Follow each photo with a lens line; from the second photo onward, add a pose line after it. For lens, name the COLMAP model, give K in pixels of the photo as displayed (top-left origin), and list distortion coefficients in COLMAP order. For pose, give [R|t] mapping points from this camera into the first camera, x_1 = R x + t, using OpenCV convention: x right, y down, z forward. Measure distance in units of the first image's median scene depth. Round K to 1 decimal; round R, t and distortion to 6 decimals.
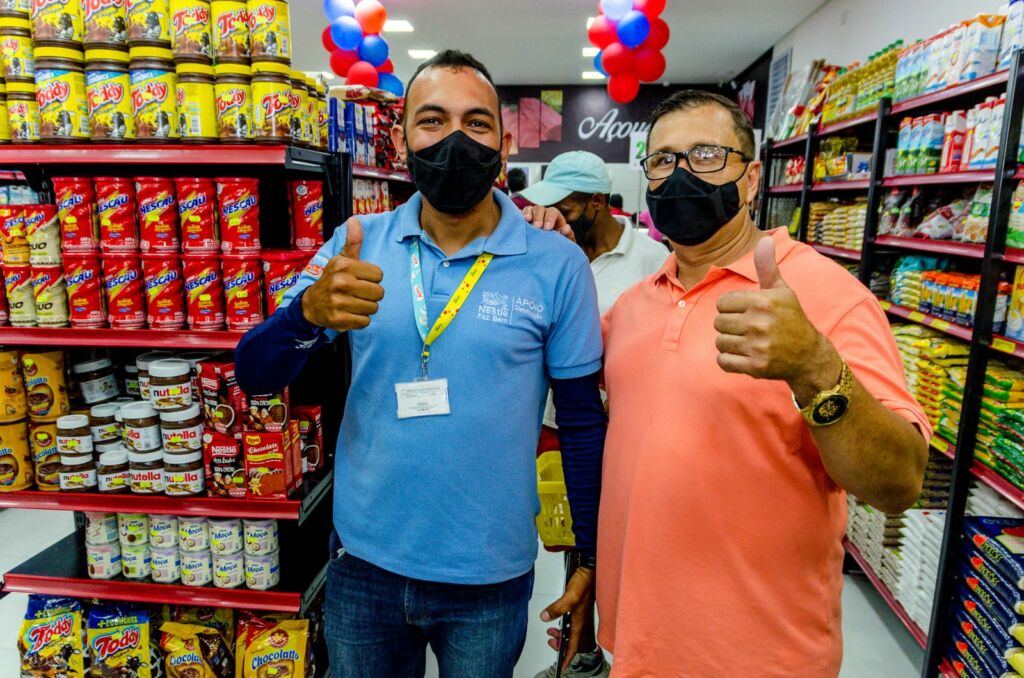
lens RADIAL K [[721.0, 0, 504.9], [0, 721.0, 347.4], [0, 0, 1]] dist [0.008306, -0.021742]
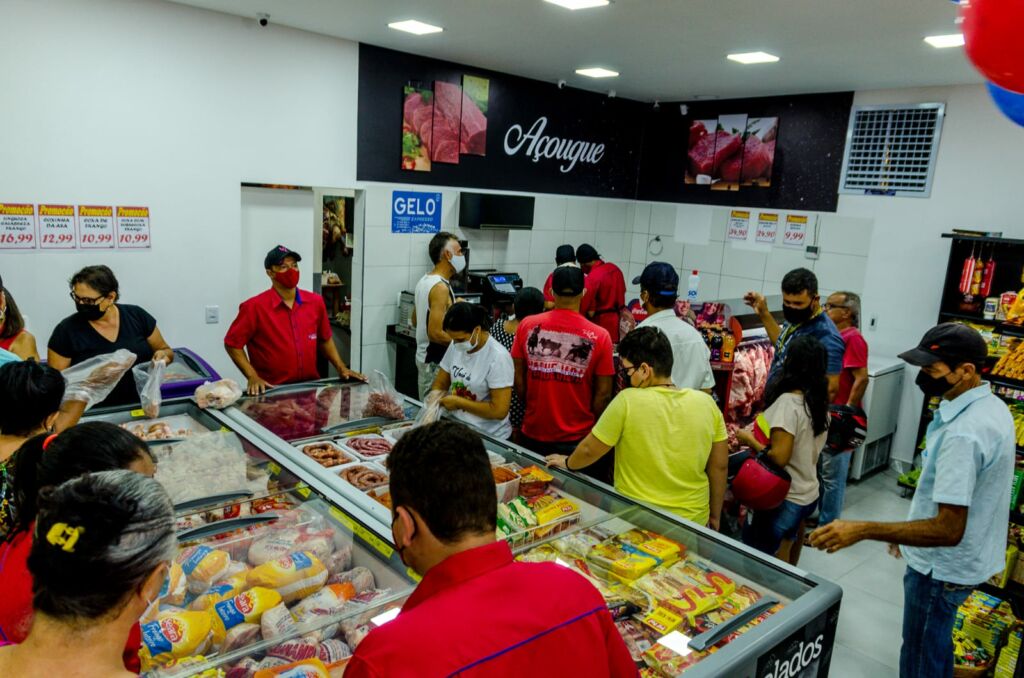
lens RADIAL K [[721.0, 0, 511.7], [0, 721.0, 341.6], [0, 0, 1]] dist [0.008306, -0.021742]
pose [[0.676216, -0.117302, 0.727305, -1.057212], [0.089034, 0.993018, 0.077378, -0.436724], [-0.731304, 0.012431, 0.681939, 1.402891]]
